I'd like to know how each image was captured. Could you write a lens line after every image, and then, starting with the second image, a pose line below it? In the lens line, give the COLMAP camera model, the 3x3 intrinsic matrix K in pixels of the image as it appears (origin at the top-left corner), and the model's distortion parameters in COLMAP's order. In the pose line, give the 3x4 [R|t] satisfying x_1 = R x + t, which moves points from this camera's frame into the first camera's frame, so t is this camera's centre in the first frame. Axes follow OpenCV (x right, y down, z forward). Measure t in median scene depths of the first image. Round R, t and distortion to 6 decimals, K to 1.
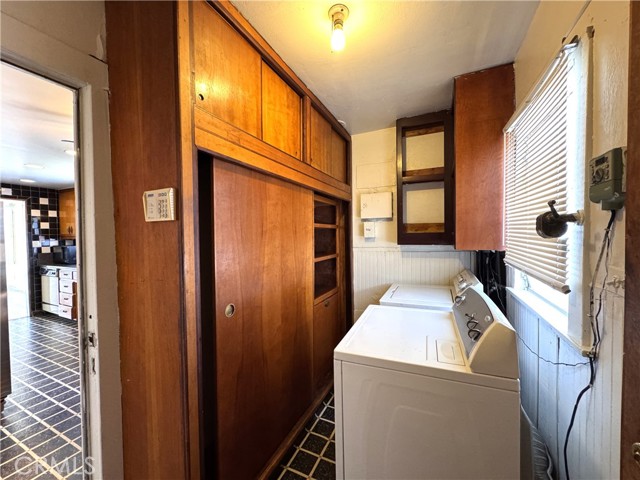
lens RADIAL K [[258.2, 0, 320.0], [0, 258.2, 240.0], [0, 0, 1]] dist [-0.003823, -0.000782]
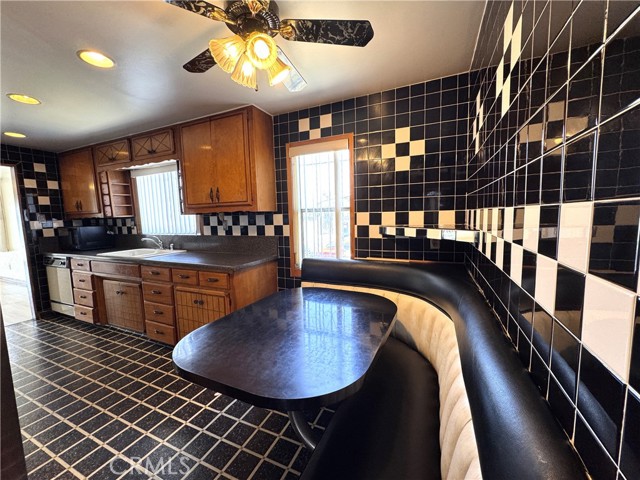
lens RADIAL K [[256.7, 0, 320.0], [0, 256.7, 240.0], [0, 0, 1]] dist [-0.001727, -0.000014]
pose [[0.999787, -0.015971, 0.013067, -0.274464], [0.014924, 0.996952, 0.076575, 0.014278], [-0.014251, -0.076364, 0.996978, 0.230298]]
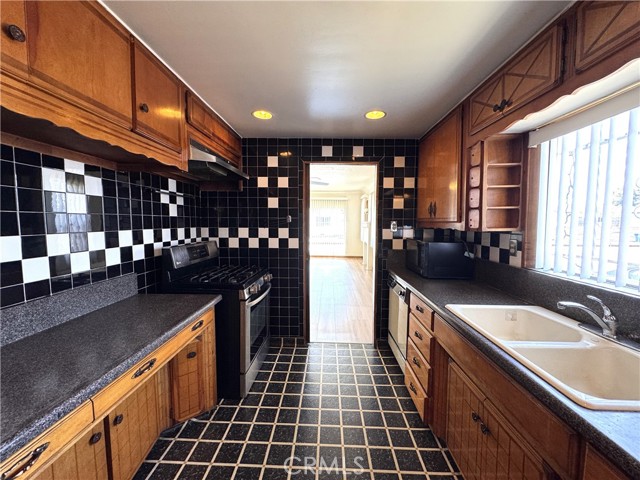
lens RADIAL K [[256.7, 0, 320.0], [0, 256.7, 240.0], [0, 0, 1]] dist [-0.001727, -0.000014]
pose [[0.396697, 0.081043, -0.914365, -0.603251], [-0.029443, 0.996706, 0.075567, -0.011833], [0.917477, -0.003055, 0.397777, 0.607126]]
